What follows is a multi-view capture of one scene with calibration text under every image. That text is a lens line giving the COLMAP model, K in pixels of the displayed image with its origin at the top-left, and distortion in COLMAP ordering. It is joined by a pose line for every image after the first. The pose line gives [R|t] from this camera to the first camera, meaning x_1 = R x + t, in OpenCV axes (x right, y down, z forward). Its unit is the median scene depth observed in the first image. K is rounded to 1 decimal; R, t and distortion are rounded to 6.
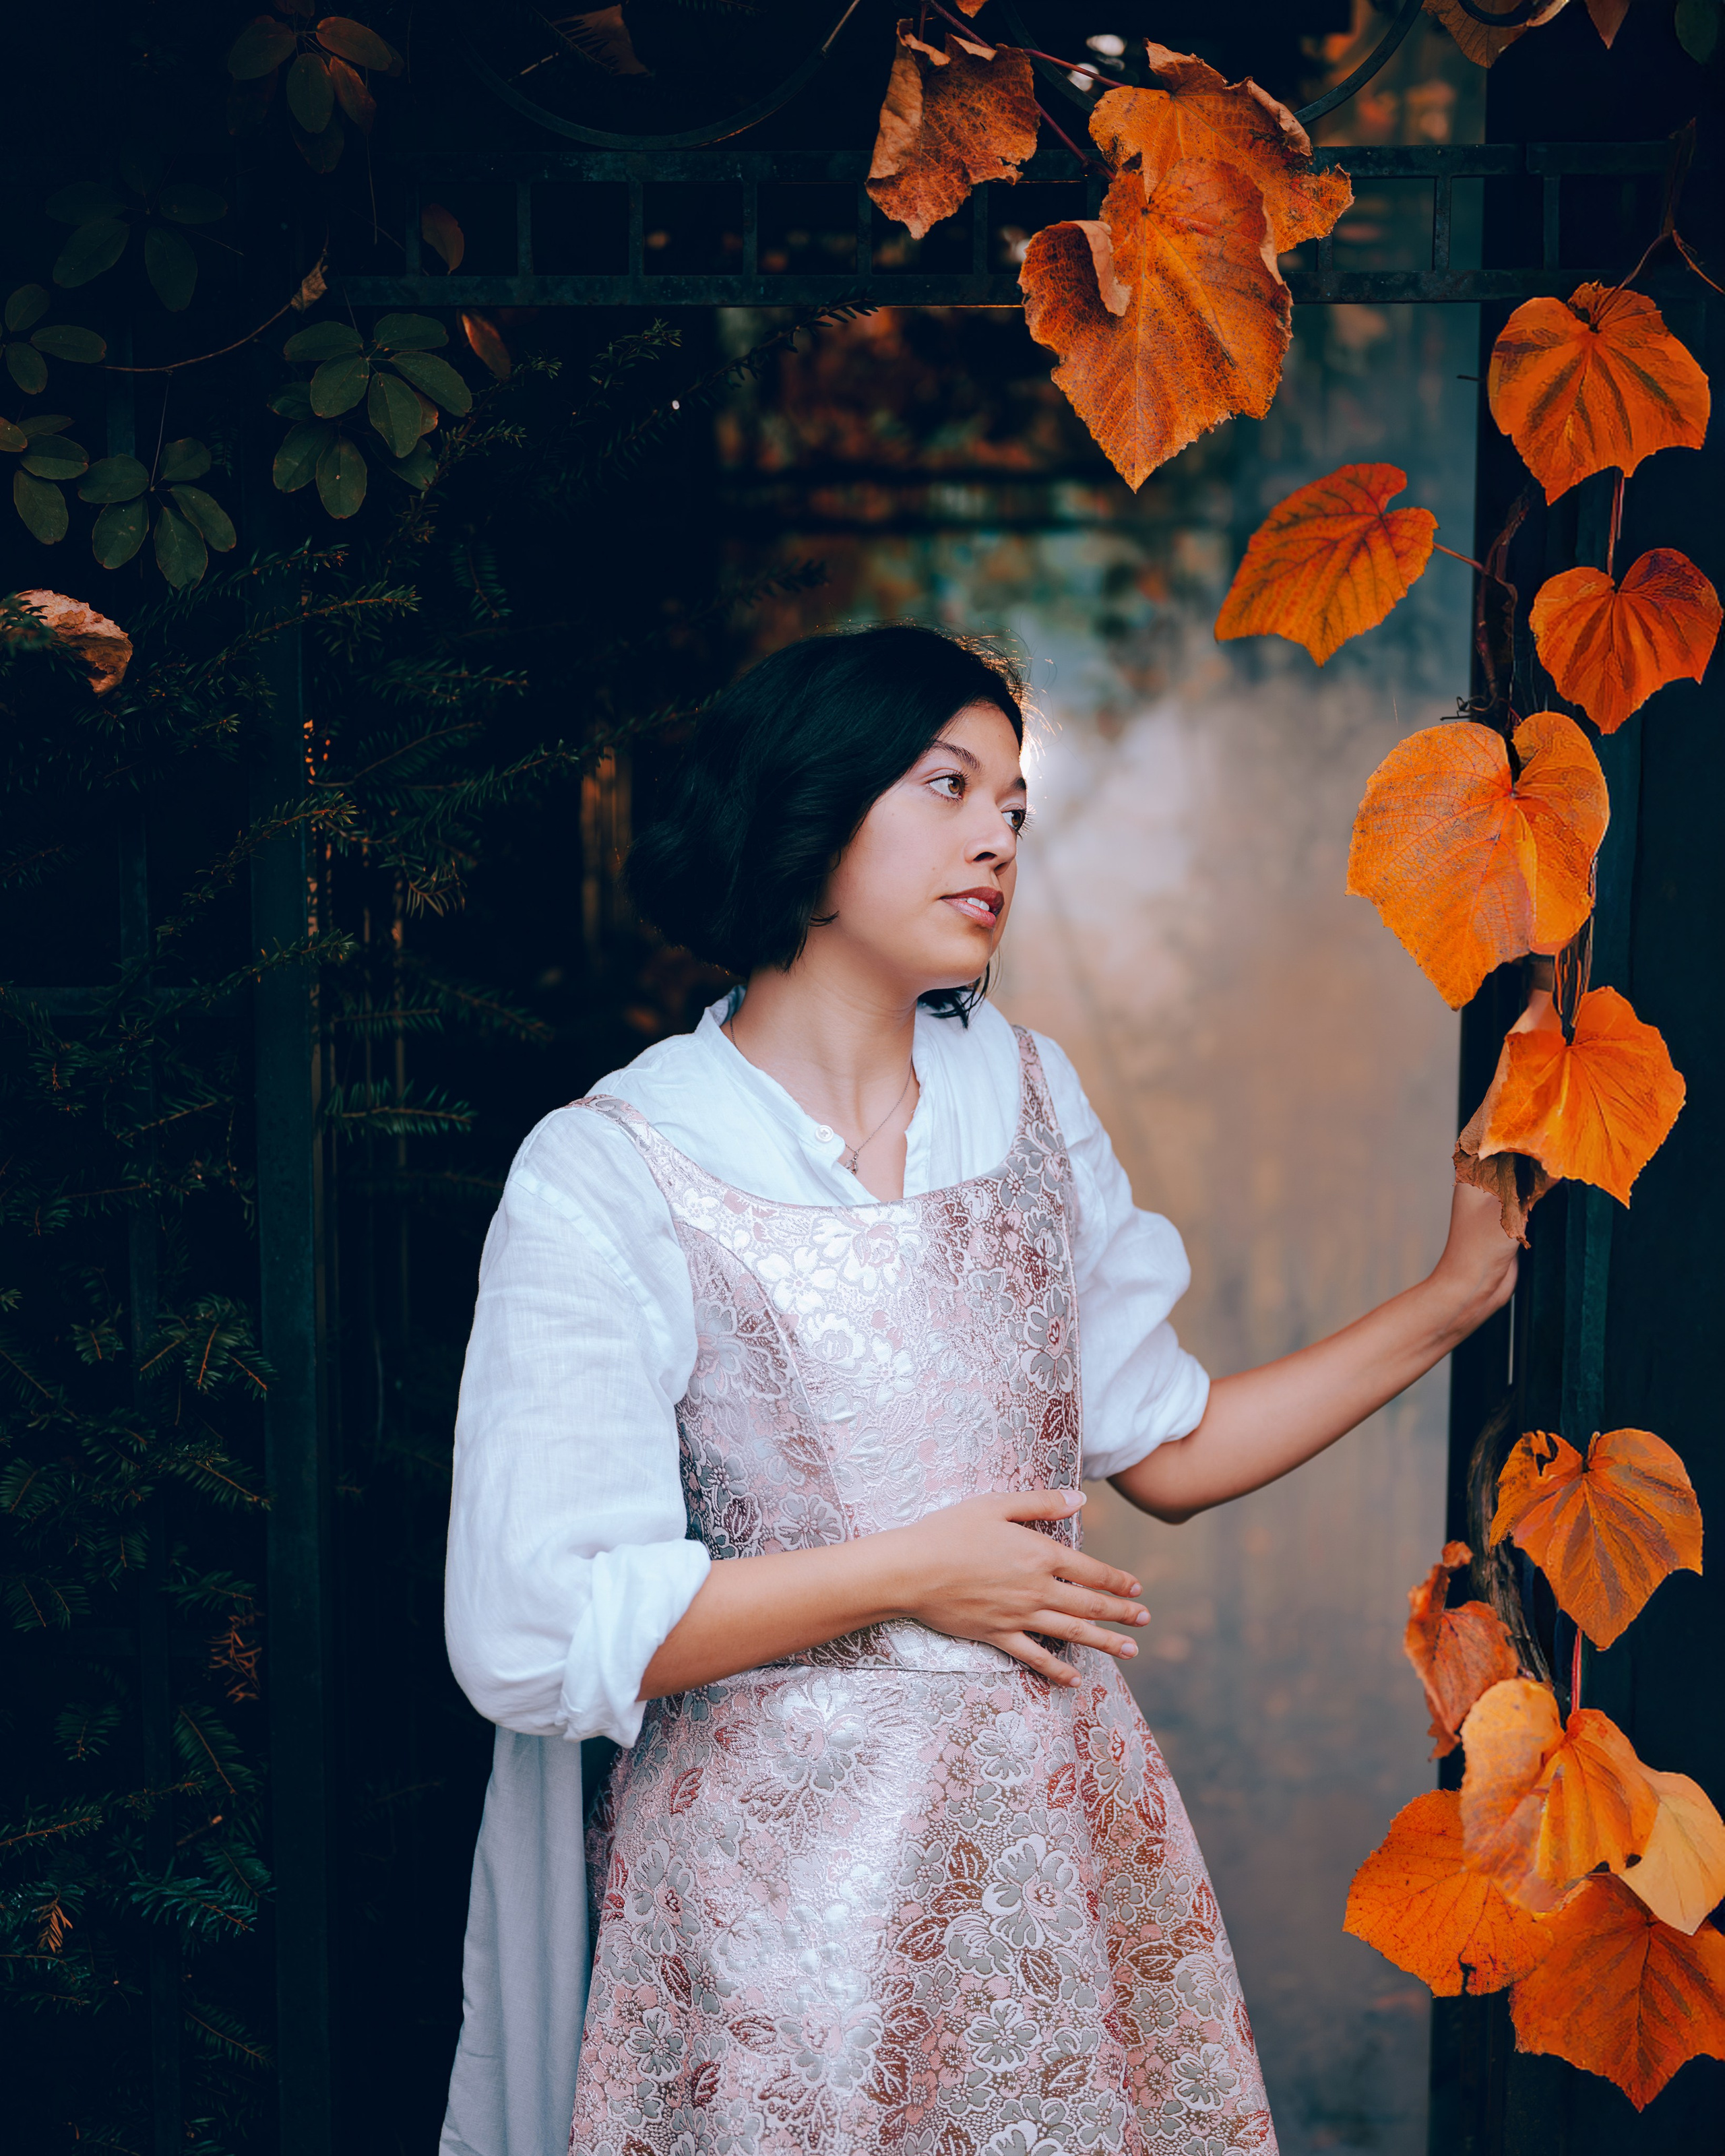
lens RADIAL K [[3312.3, 0, 782.1], [0, 3312.3, 1118.8], [0, 0, 1]] dist [0.020339, -0.079936]
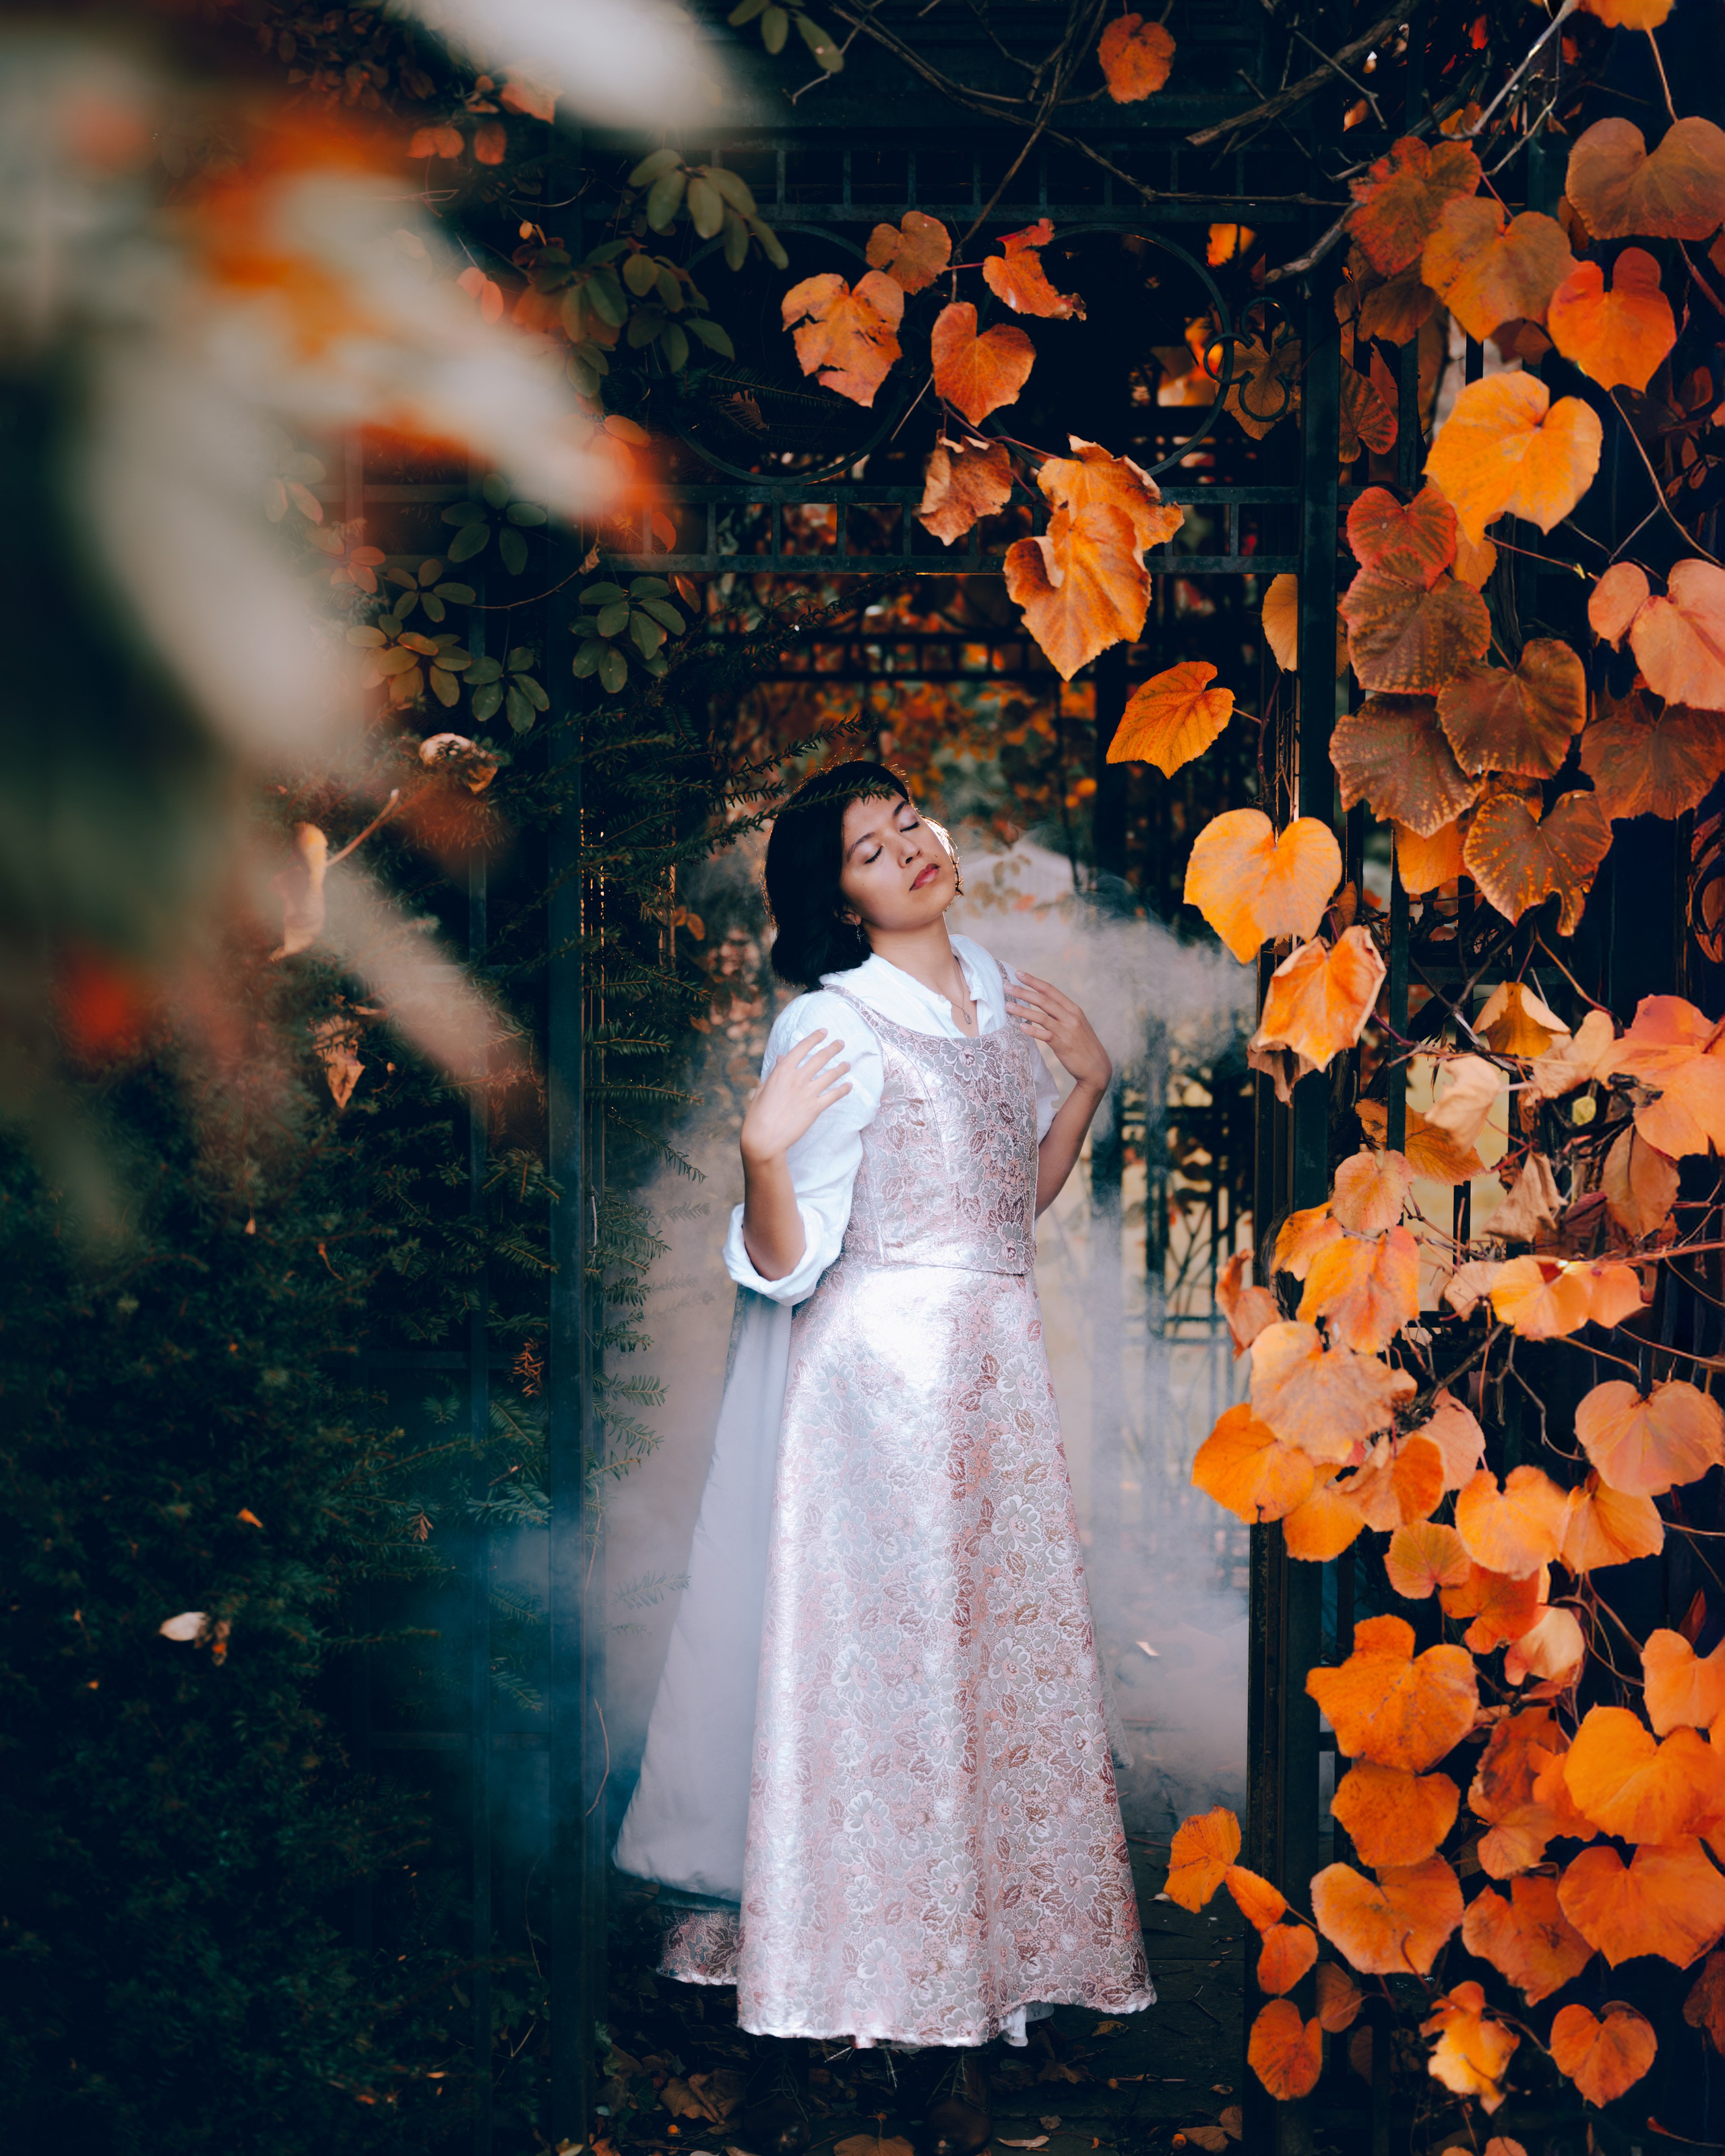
lens RADIAL K [[3533.1, 0, 763.6], [0, 3533.1, 1020.2], [0, 0, 1]] dist [0.006095, -0.070959]
pose [[0.998974, -0.000608, 0.045275, -0.142955], [0.003834, 0.997455, -0.071195, 0.129338], [-0.045116, 0.071296, 0.996434, -0.883838]]
